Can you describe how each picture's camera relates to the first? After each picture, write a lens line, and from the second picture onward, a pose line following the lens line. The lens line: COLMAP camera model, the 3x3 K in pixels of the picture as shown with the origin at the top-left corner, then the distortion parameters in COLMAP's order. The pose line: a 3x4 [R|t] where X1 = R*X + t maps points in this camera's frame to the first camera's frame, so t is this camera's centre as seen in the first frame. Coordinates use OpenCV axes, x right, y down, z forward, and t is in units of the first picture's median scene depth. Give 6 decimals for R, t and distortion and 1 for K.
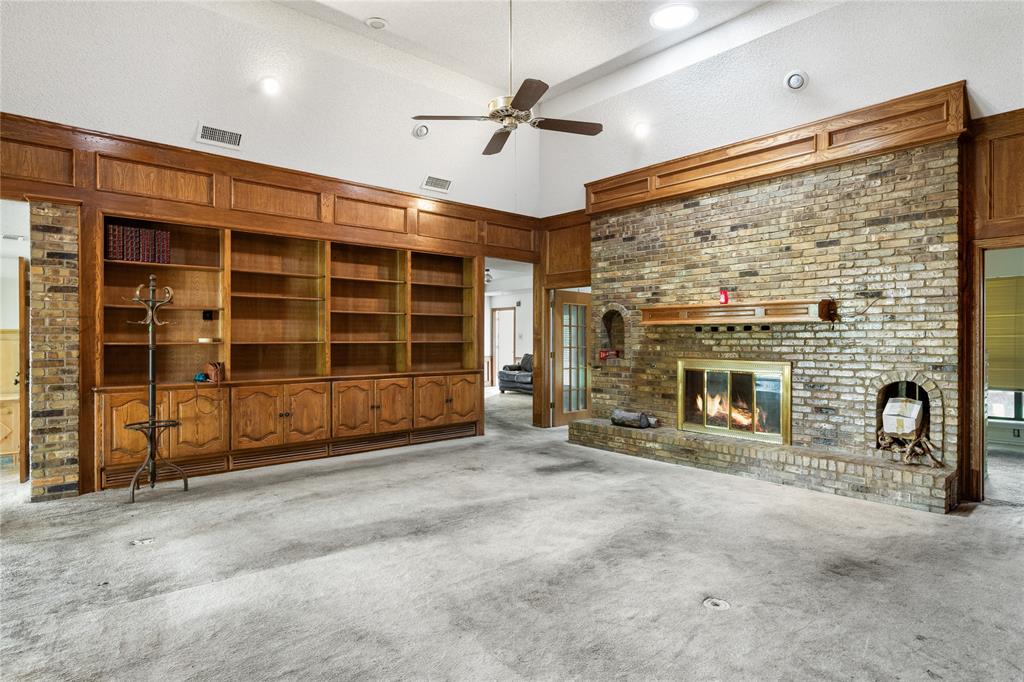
lens RADIAL K [[556.7, 0, 513.6], [0, 556.7, 338.7], [0, 0, 1]] dist [-0.000522, 0.000364]
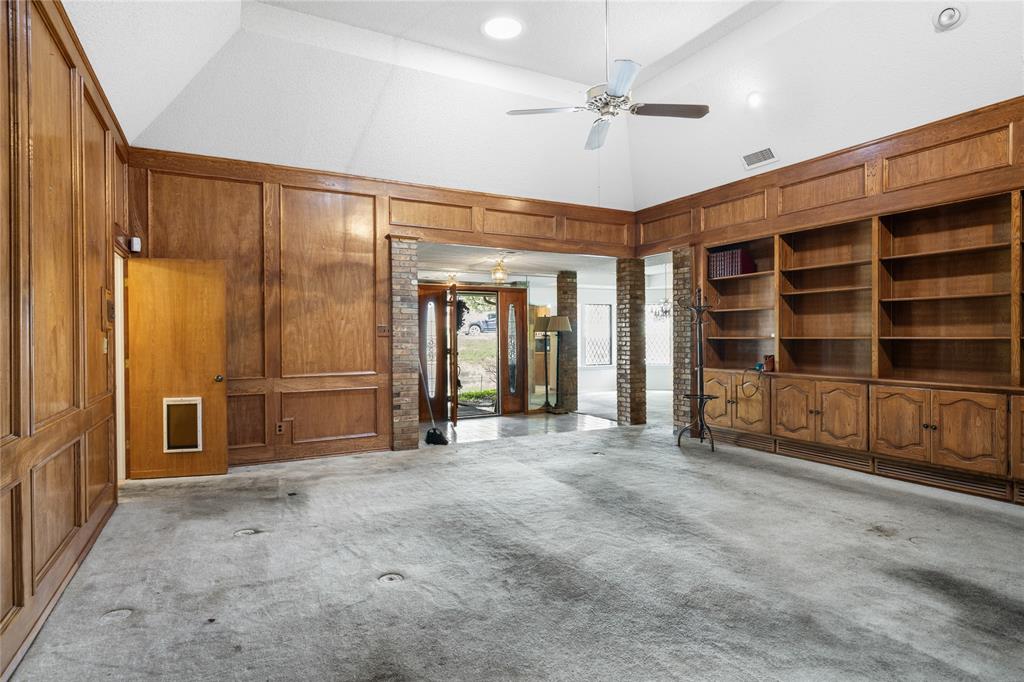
lens RADIAL K [[556.7, 0, 510.8], [0, 556.7, 337.9], [0, 0, 1]] dist [-0.000522, 0.000364]
pose [[-0.235729, 0.005574, -0.971803, 0.648576], [0.004577, 0.999979, 0.004625, 0.000384], [0.971808, -0.003358, -0.235750, 0.705841]]
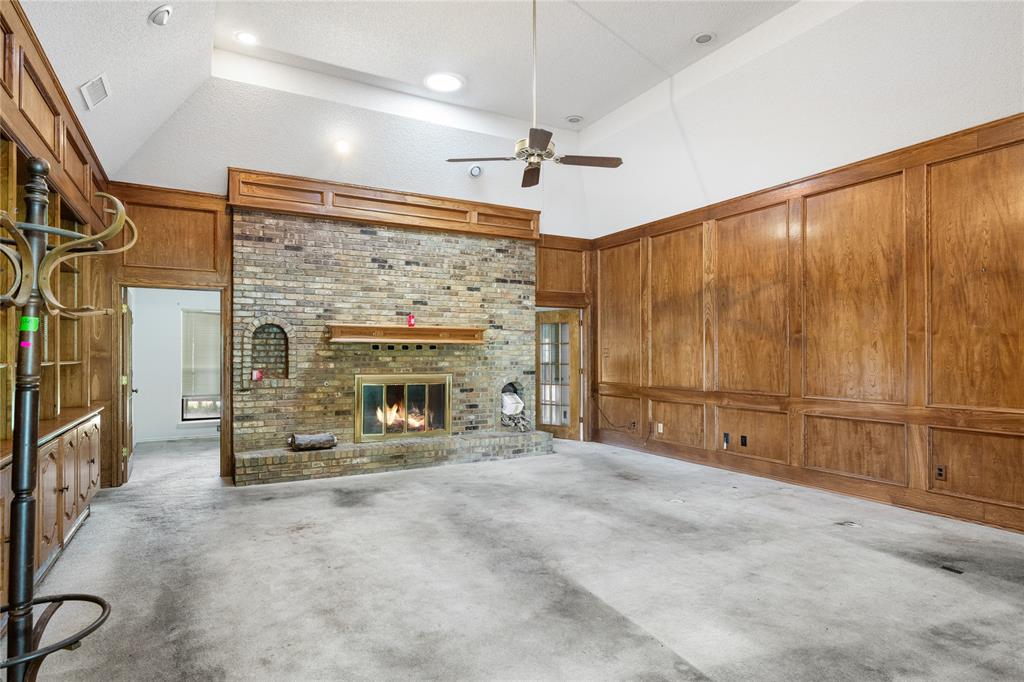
lens RADIAL K [[556.7, 0, 508.7], [0, 556.7, 349.8], [0, 0, 1]] dist [-0.000522, 0.000364]
pose [[0.222460, 0.009417, 0.974896, -0.727021], [0.003102, 0.999941, -0.010367, -0.000168], [-0.974937, 0.005330, 0.222417, 0.535122]]
